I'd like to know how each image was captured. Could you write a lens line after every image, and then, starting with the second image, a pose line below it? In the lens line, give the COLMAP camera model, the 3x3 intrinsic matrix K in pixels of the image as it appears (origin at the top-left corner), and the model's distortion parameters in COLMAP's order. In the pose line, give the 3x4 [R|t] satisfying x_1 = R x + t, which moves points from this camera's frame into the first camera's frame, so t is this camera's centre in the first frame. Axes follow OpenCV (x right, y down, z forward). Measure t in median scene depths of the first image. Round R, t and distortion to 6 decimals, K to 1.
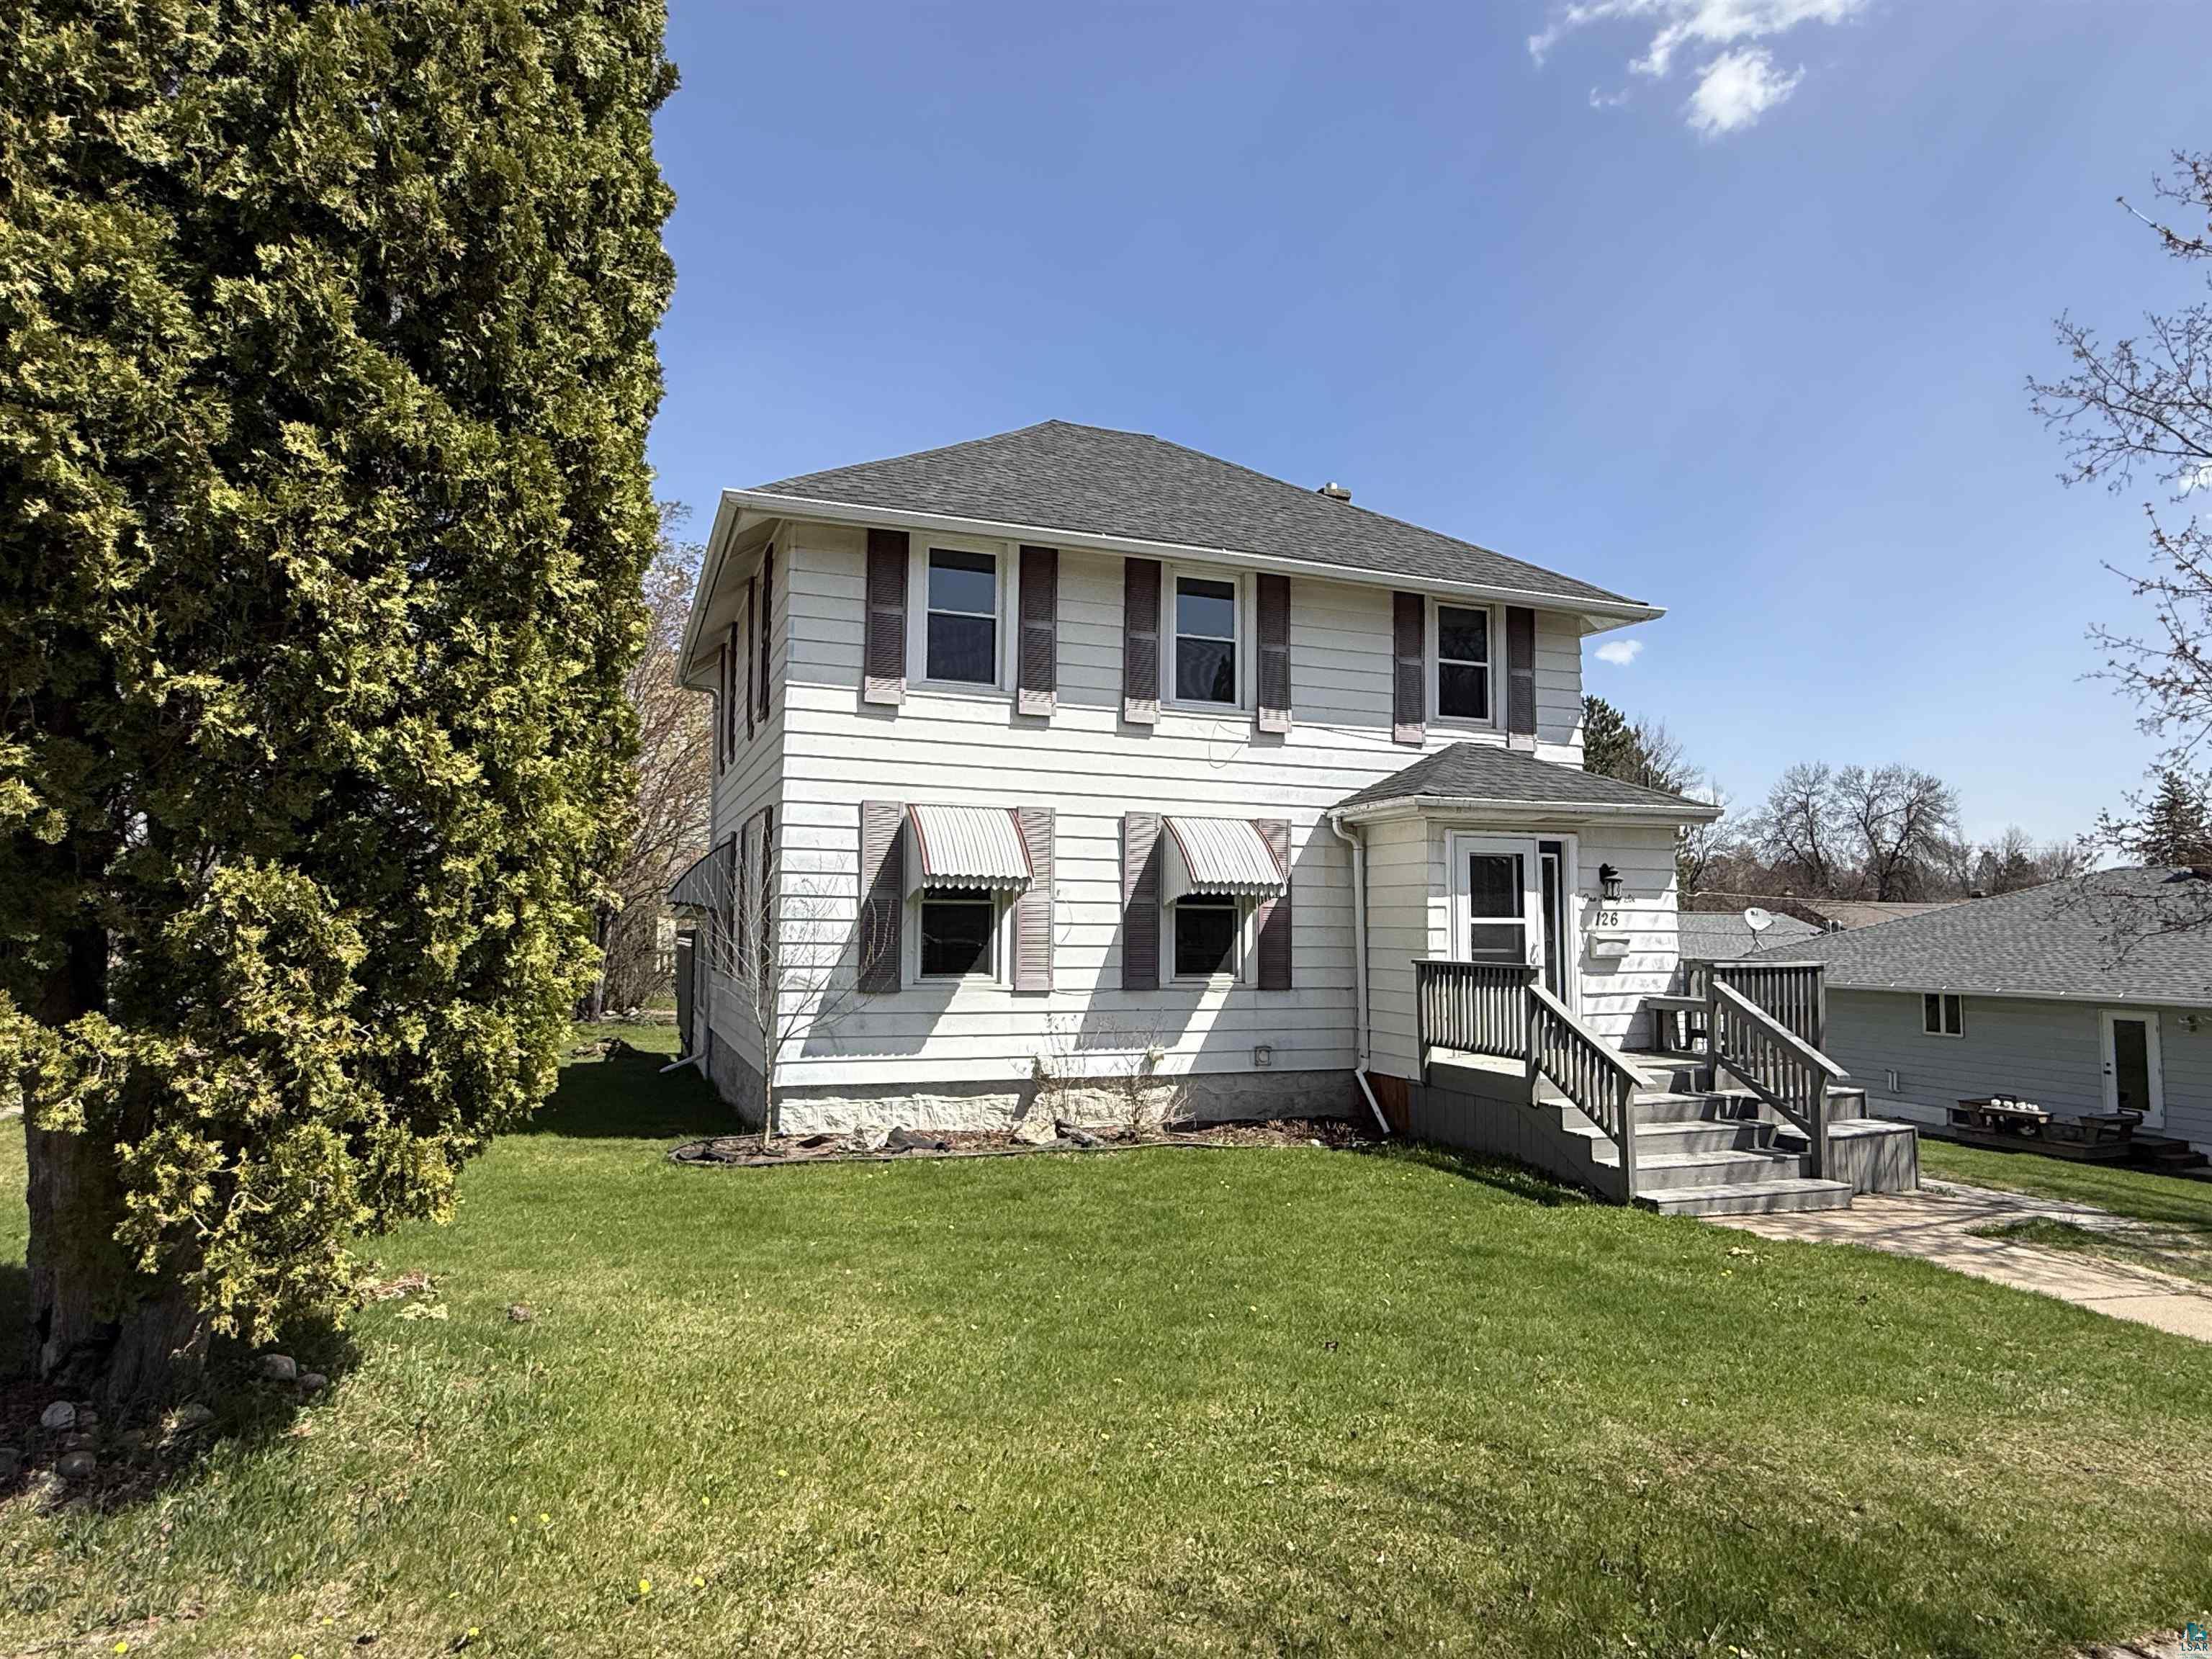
lens RADIAL K [[1345.0, 0, 1117.2], [0, 1345.0, 822.4], [0, 0, 1]] dist [0.003565, -0.004108]
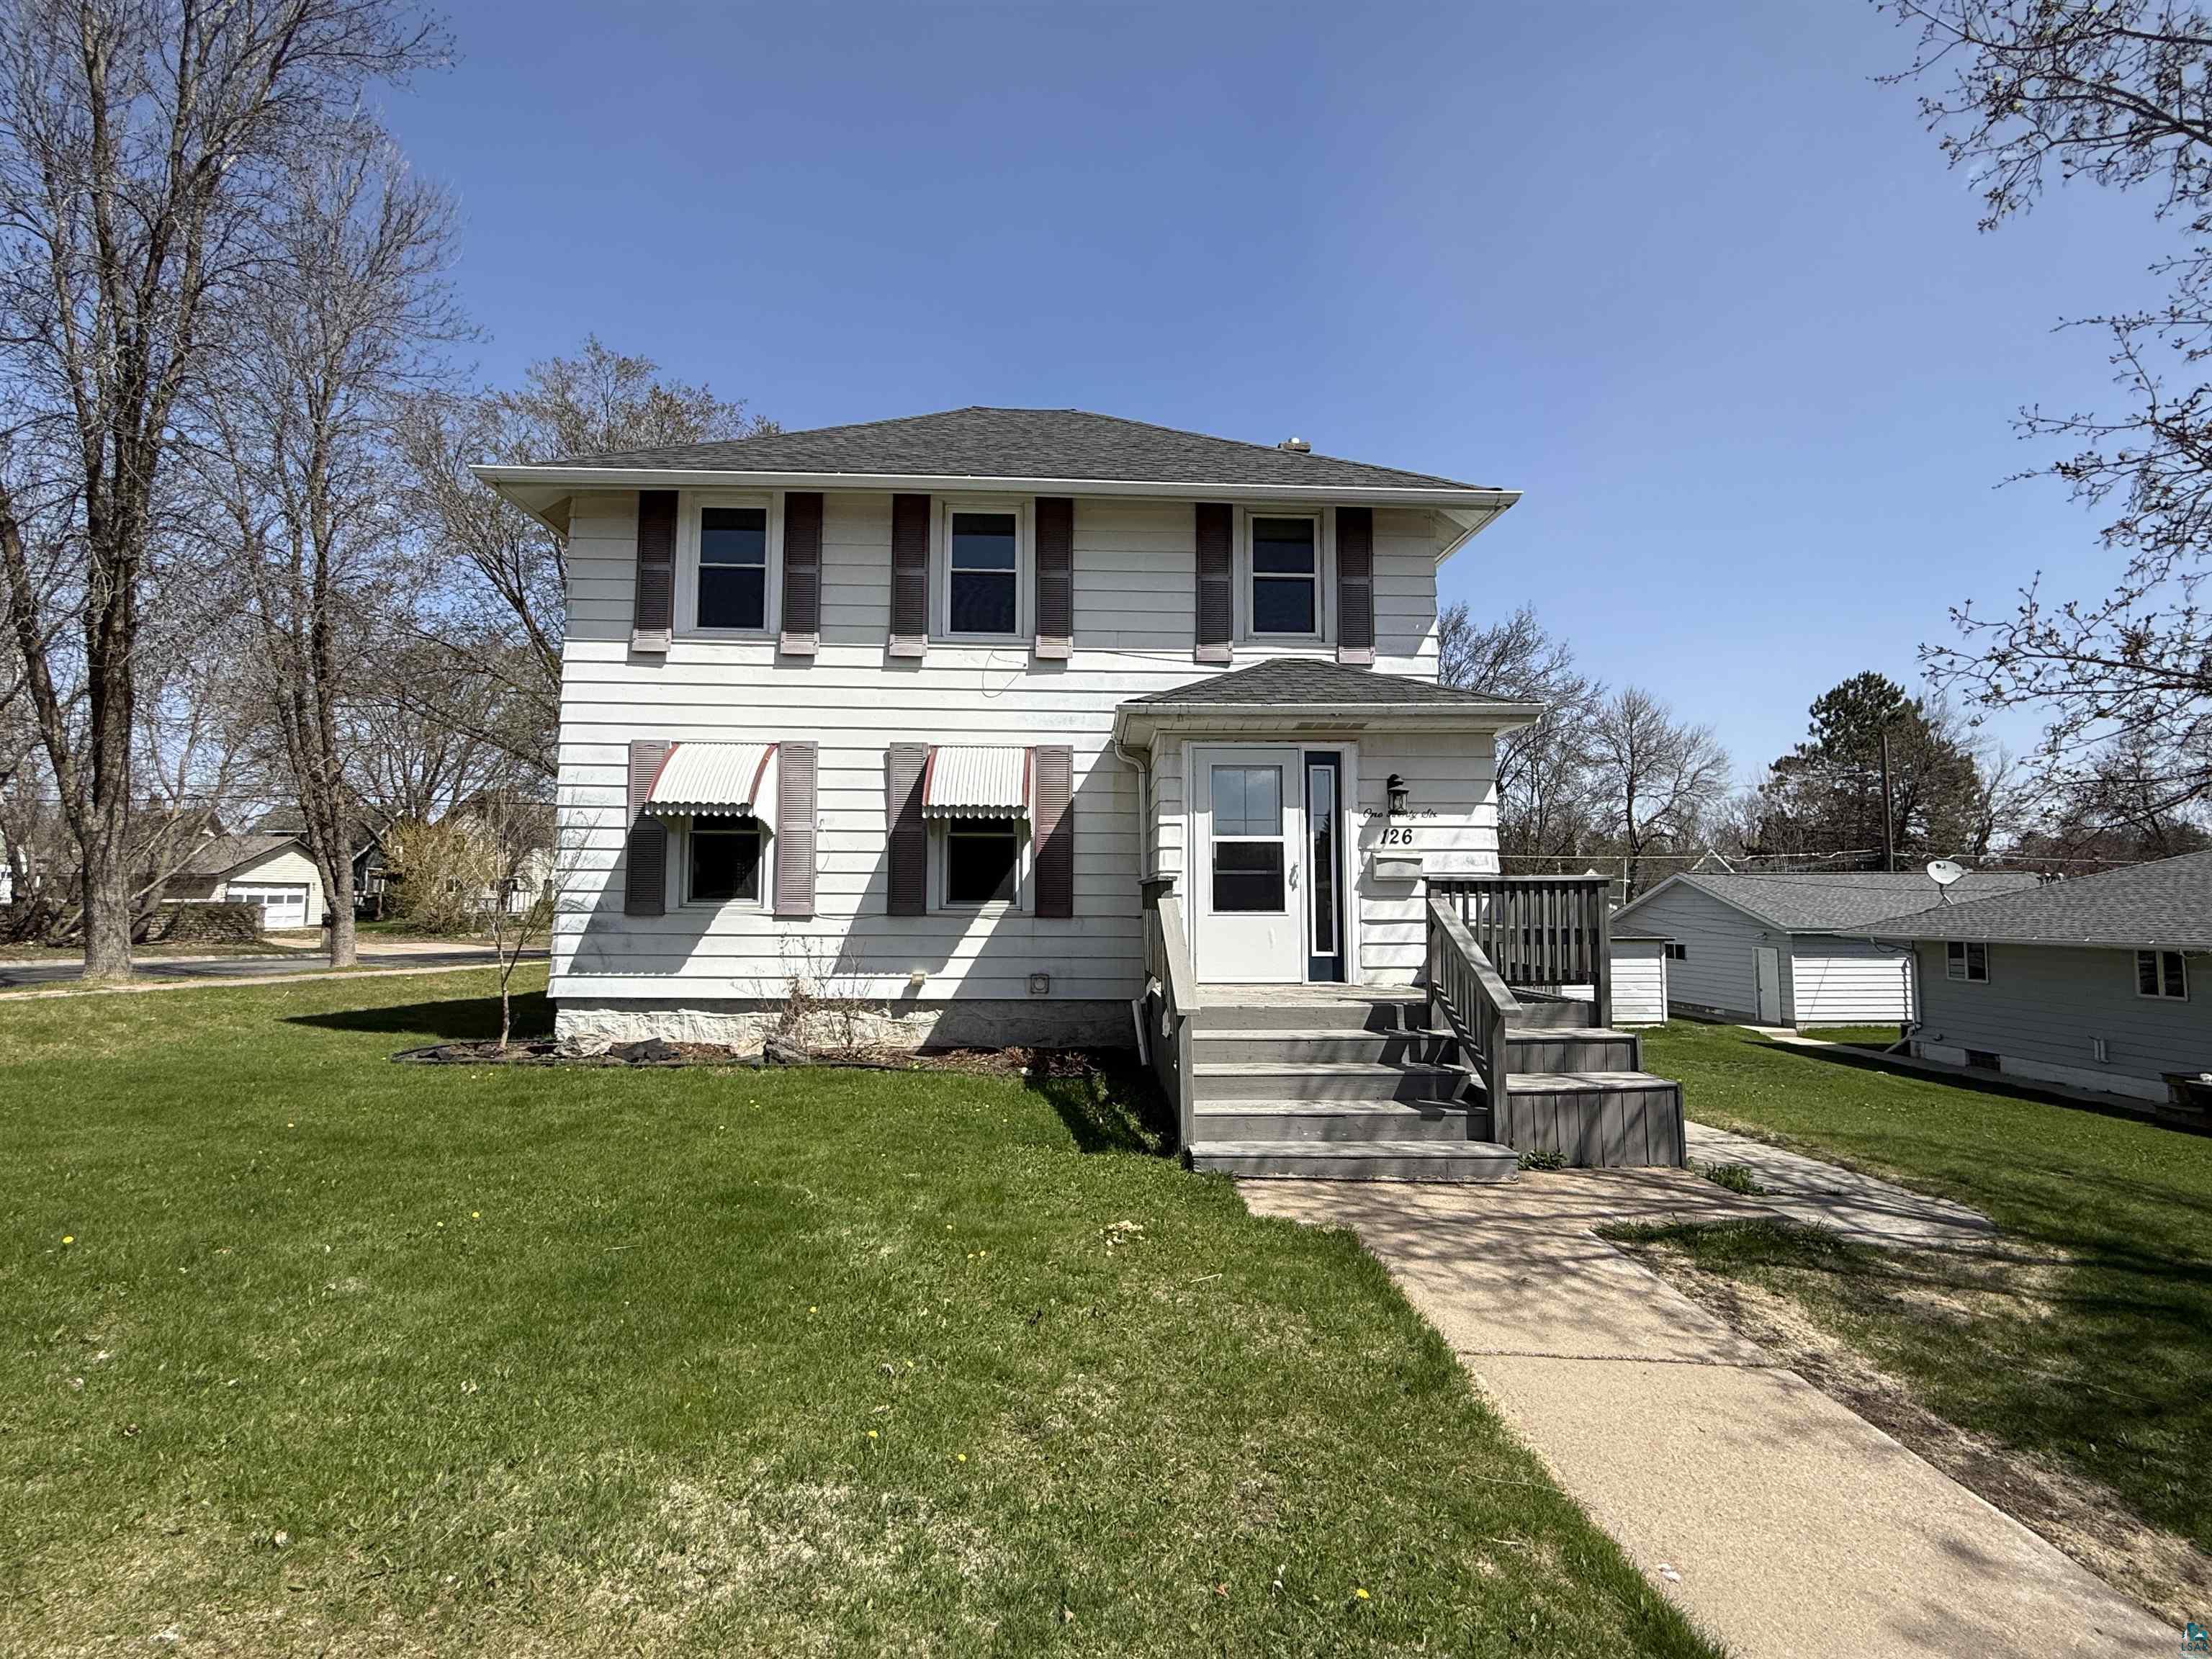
lens RADIAL K [[1055.8, 0, 1095.7], [0, 1055.8, 839.4], [0, 0, 1]] dist [0.002145, -0.000126]
pose [[0.943925, -0.025724, -0.329155, 0.412826], [0.030317, 0.999501, 0.008830, 0.062384], [0.328764, -0.018314, 0.944235, 0.283276]]
